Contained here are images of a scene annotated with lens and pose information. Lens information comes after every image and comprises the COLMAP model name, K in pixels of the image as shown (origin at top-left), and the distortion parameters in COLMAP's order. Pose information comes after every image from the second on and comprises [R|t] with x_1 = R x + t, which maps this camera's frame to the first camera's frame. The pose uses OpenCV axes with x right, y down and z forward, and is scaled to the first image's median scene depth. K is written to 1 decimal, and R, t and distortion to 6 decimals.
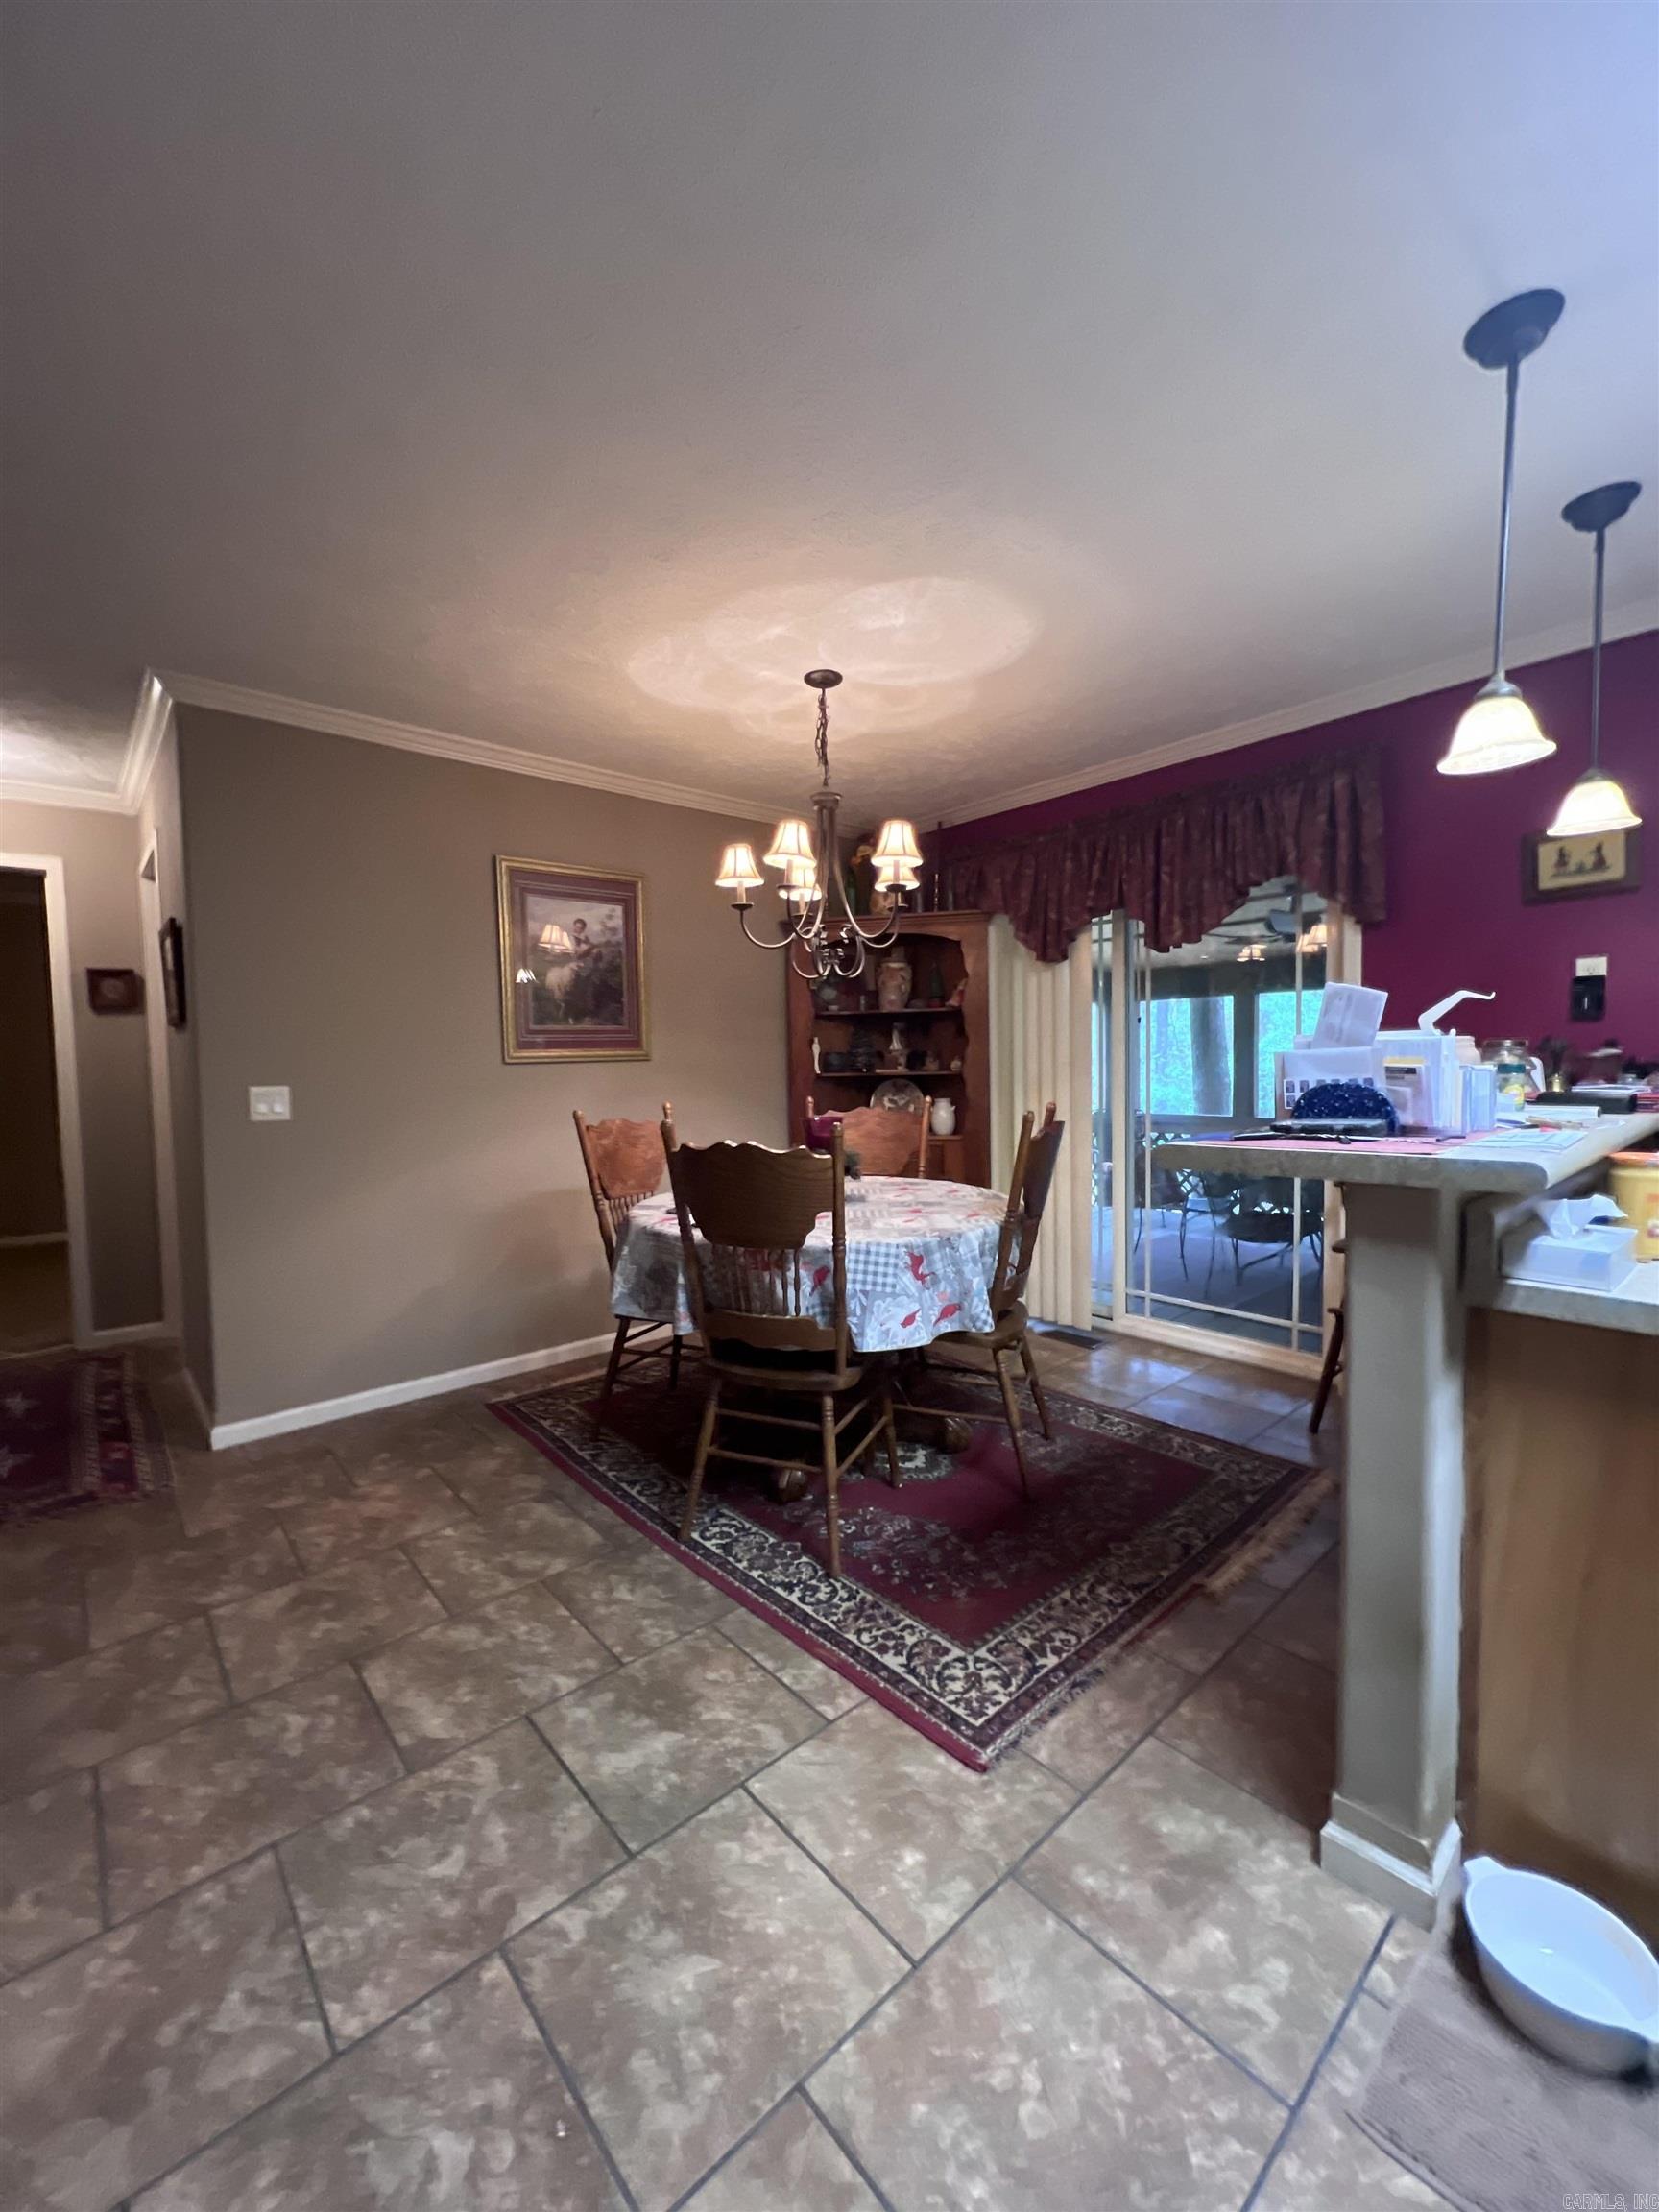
lens RADIAL K [[882.5, 0, 838.2], [0, 882.5, 1106.5], [0, 0, 1]] dist [-0.003870, 0.001290]
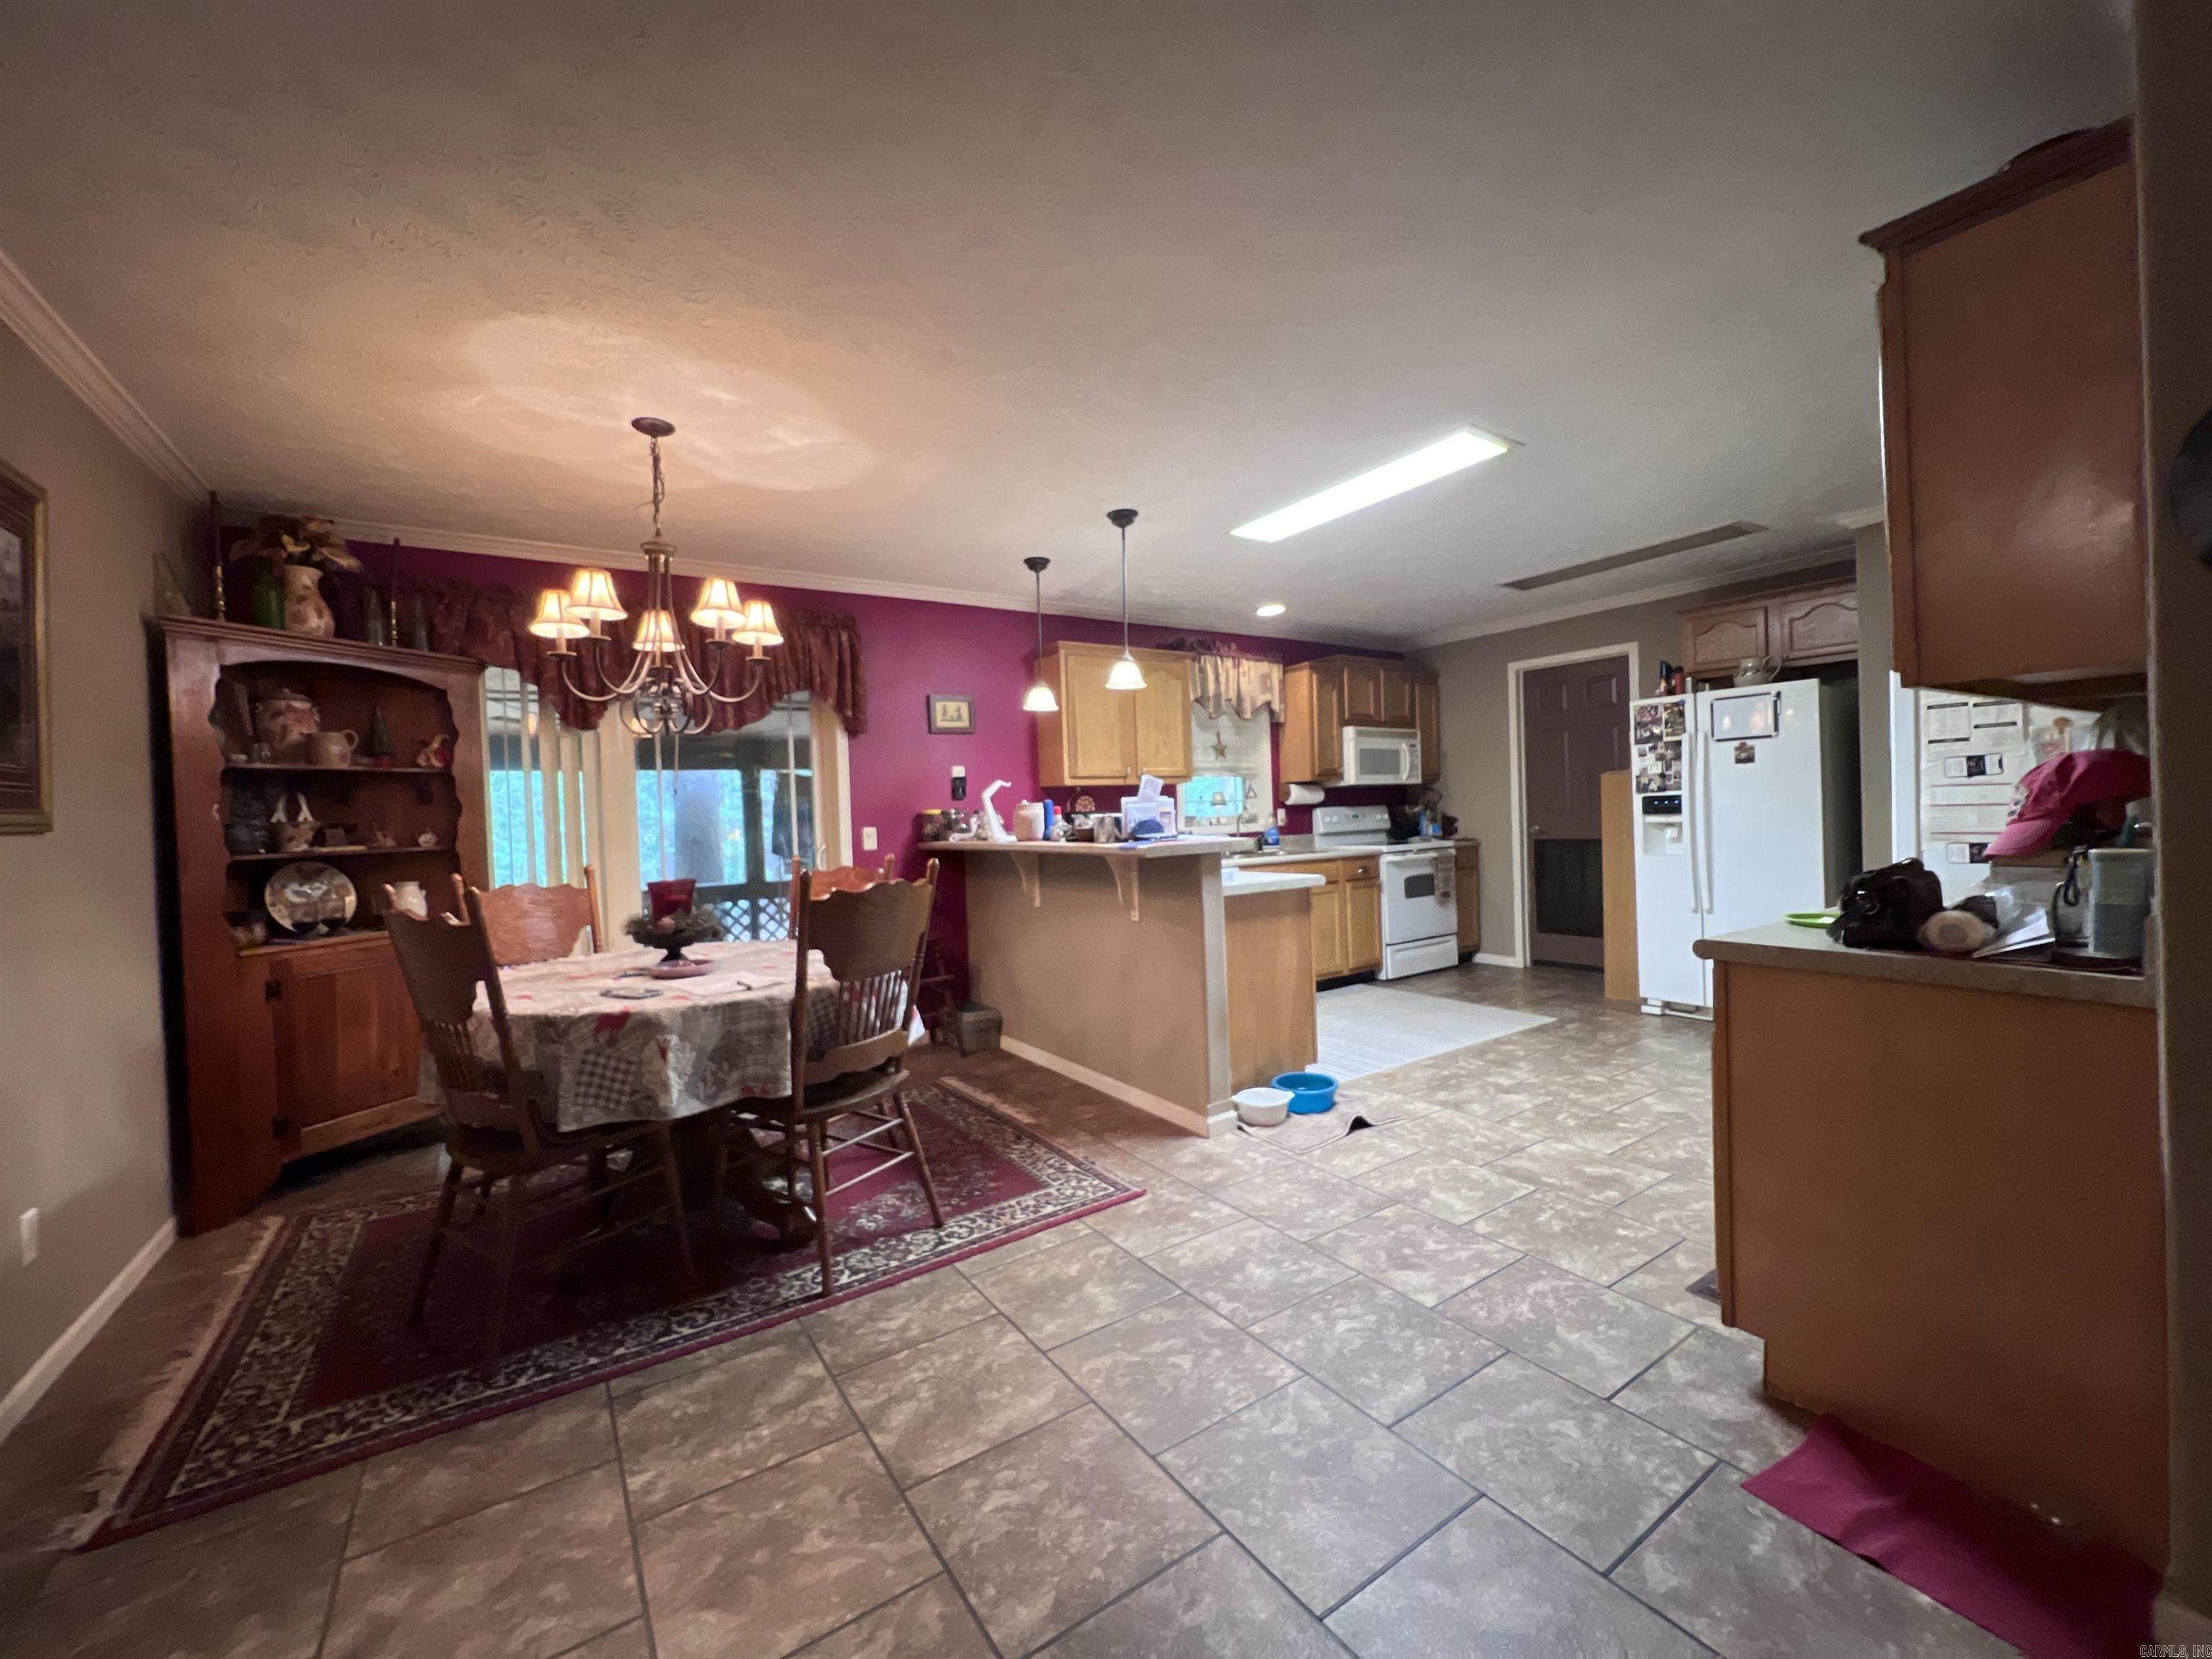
lens RADIAL K [[890.5, 0, 1102.8], [0, 890.5, 821.9], [0, 0, 1]] dist [-0.005414, 0.001107]
pose [[0.139495, 0.003939, 0.990215, -1.144244], [0.085100, 0.996245, -0.015952, 0.006204], [-0.986559, 0.086493, 0.138636, 0.520662]]
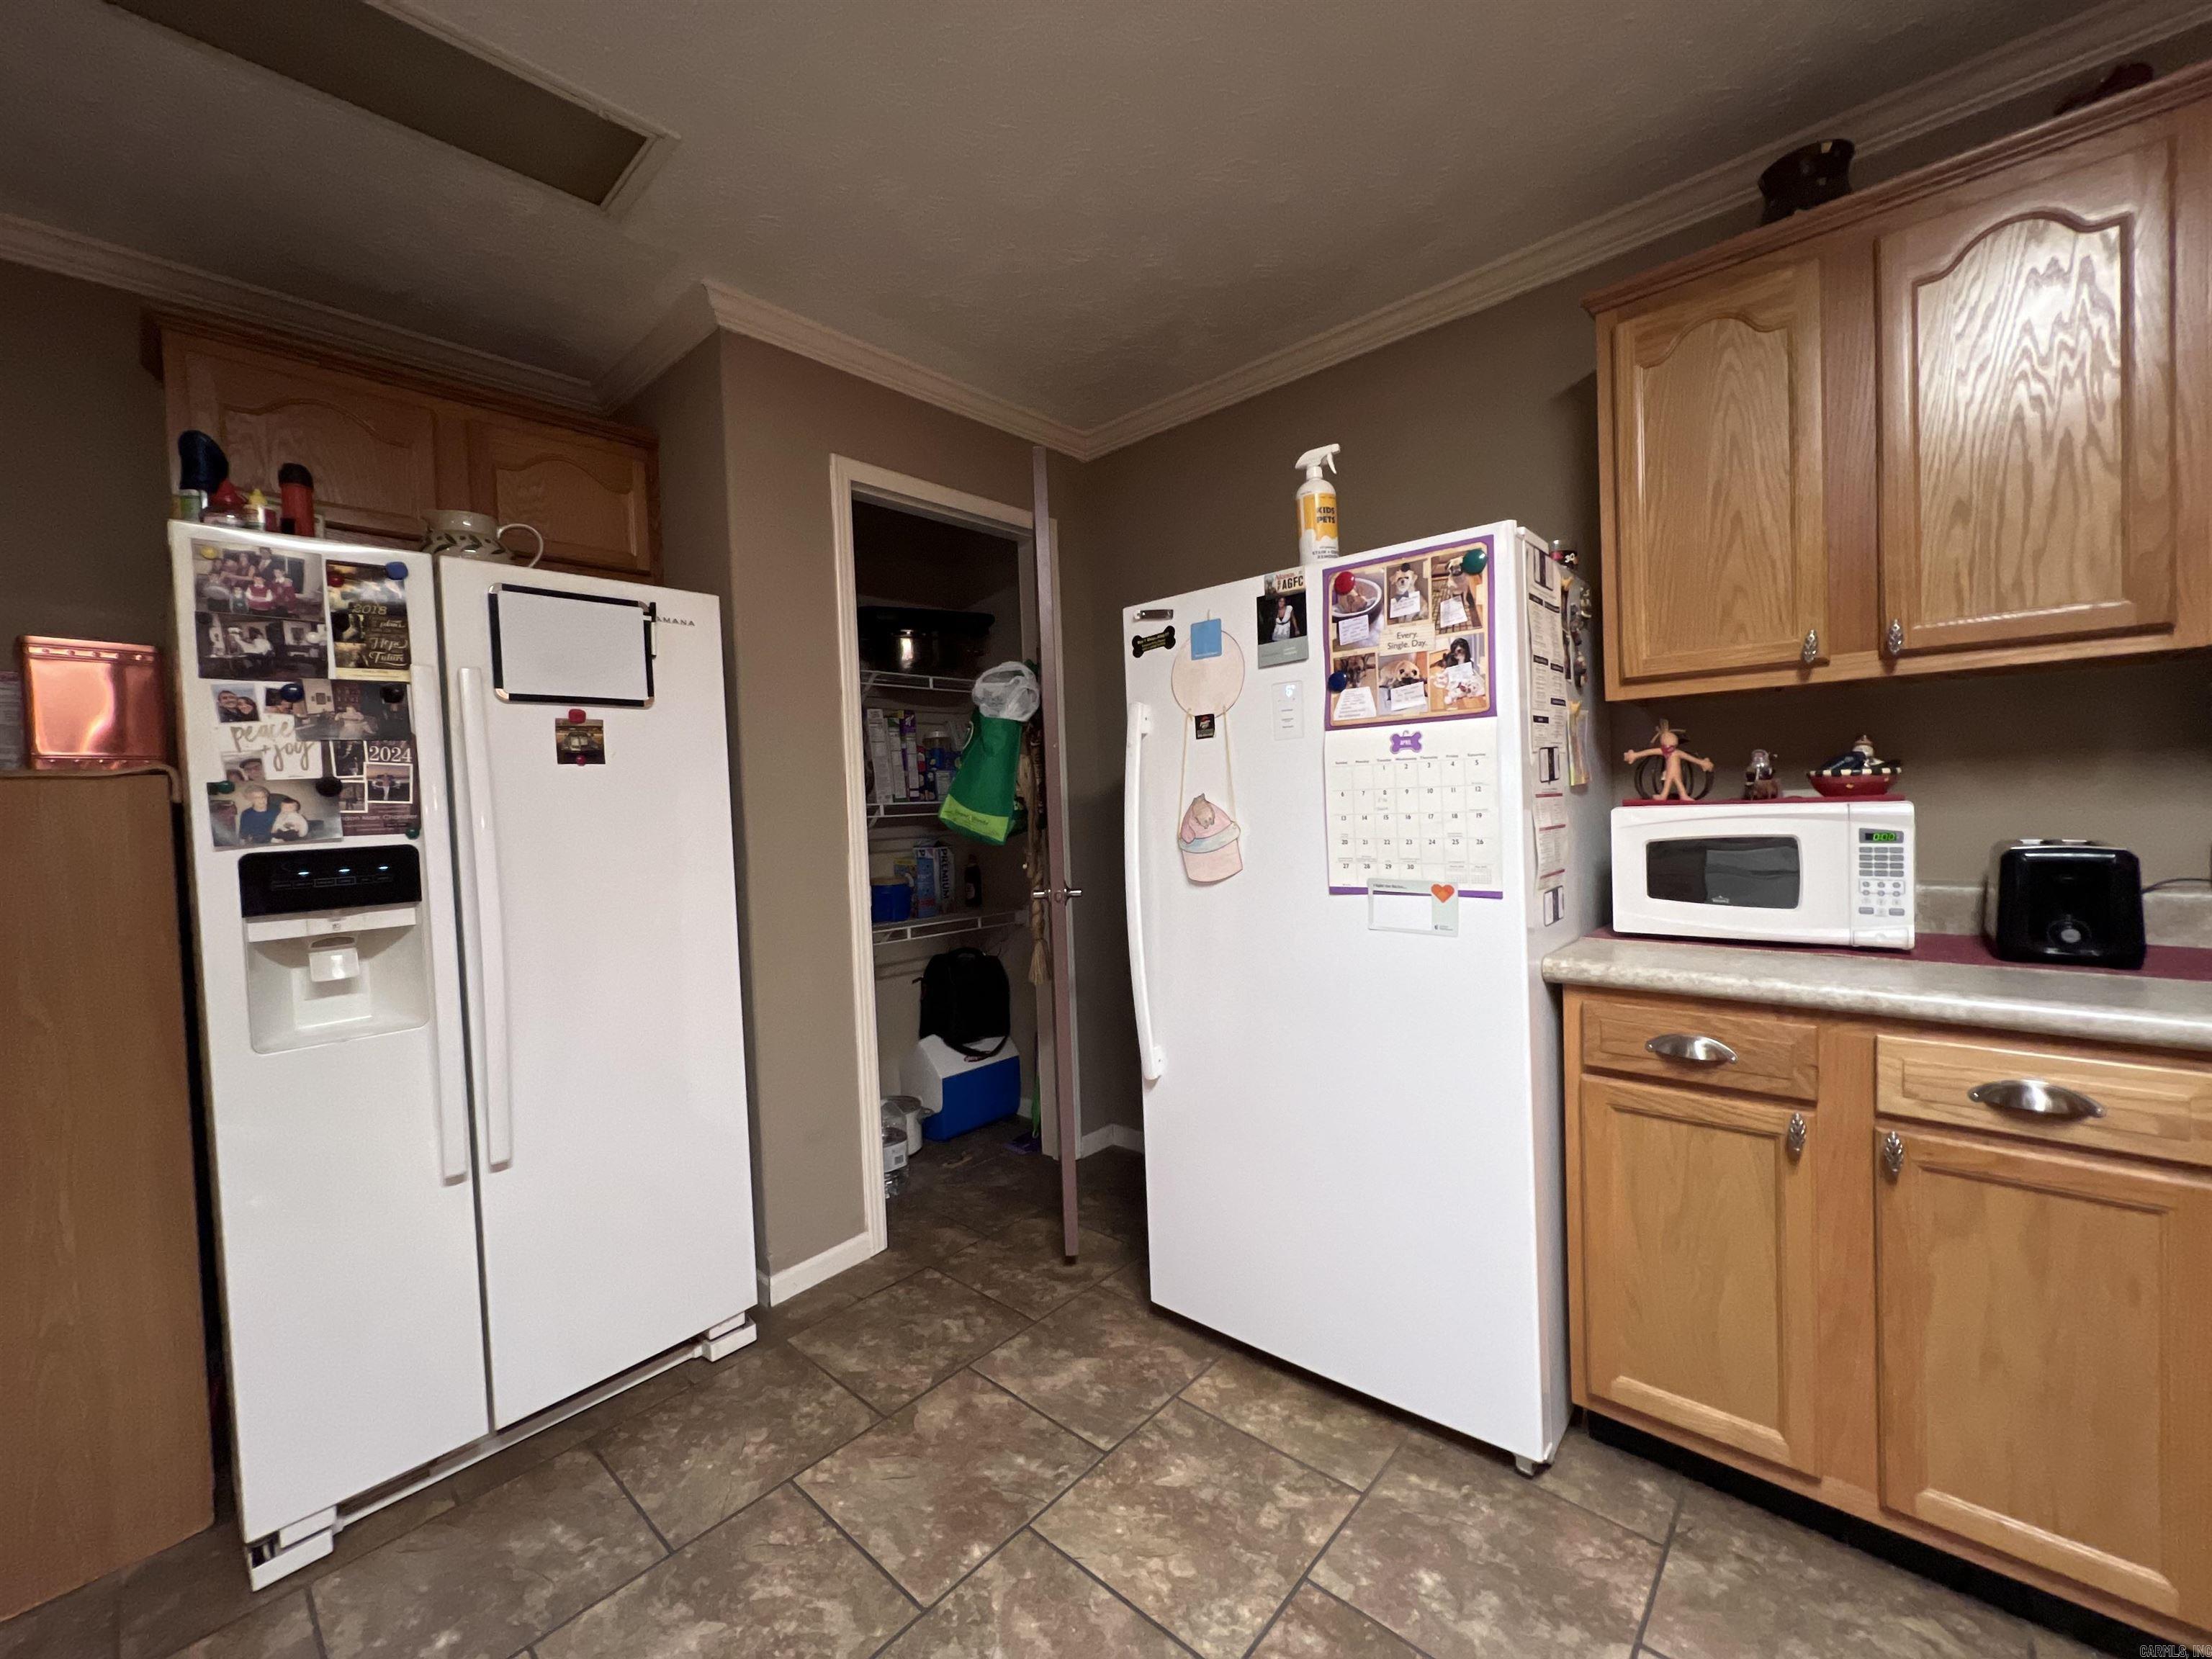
lens RADIAL K [[882.5, 0, 1107.0], [0, 882.5, 821.2], [0, 0, 1]] dist [-0.003870, 0.001290]
pose [[-0.991927, 0.063148, -0.109964, 0.620347], [0.054400, 0.995243, 0.080817, -0.020196], [0.114545, 0.074183, -0.990644, 0.215099]]
